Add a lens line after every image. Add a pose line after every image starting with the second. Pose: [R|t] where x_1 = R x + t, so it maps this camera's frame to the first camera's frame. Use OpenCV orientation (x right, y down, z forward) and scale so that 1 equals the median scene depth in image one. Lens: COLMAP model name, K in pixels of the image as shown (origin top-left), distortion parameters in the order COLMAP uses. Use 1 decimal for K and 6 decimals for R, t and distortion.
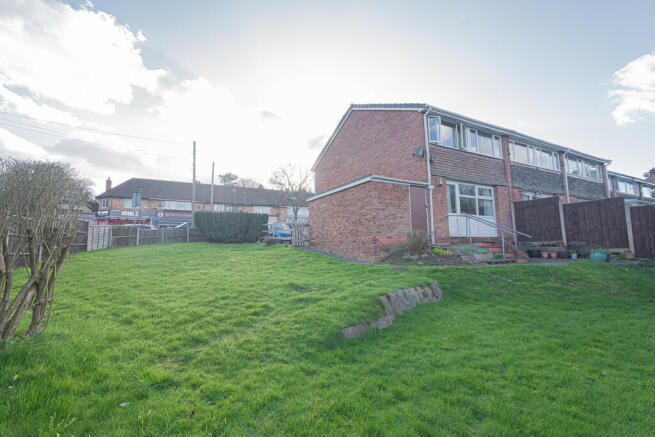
lens RADIAL K [[300.6, 0, 324.6], [0, 300.6, 218.1], [0, 0, 1]] dist [-0.002563, 0.000943]
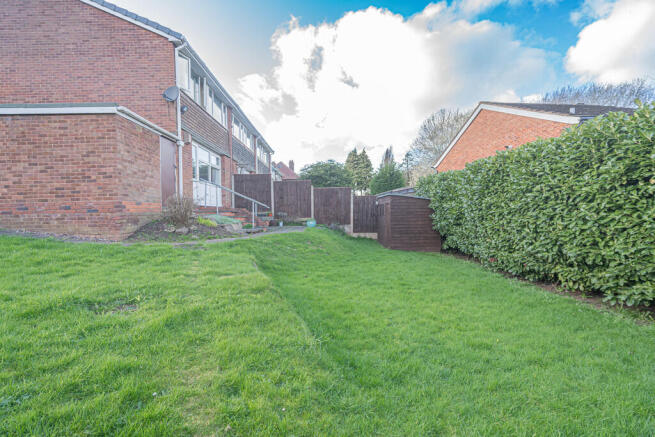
lens RADIAL K [[300.6, 0, 327.2], [0, 300.6, 216.3], [0, 0, 1]] dist [-0.002563, 0.000943]
pose [[0.469982, 0.000700, 0.882676, -0.165270], [-0.085801, 0.995300, 0.044896, 0.020968], [-0.878496, -0.096835, 0.467833, 0.241250]]
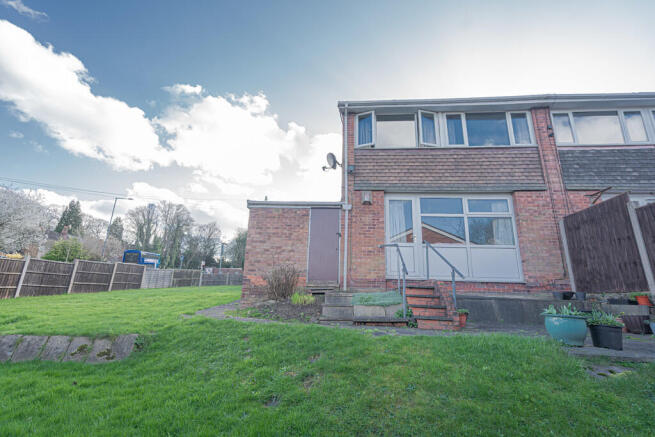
lens RADIAL K [[300.6, 0, 329.0], [0, 300.6, 213.4], [0, 0, 1]] dist [-0.002563, 0.000943]
pose [[0.823711, -0.110181, -0.556202, 0.674014], [0.014227, 0.984646, -0.173984, 0.033481], [0.566832, 0.135400, 0.812631, 0.373599]]
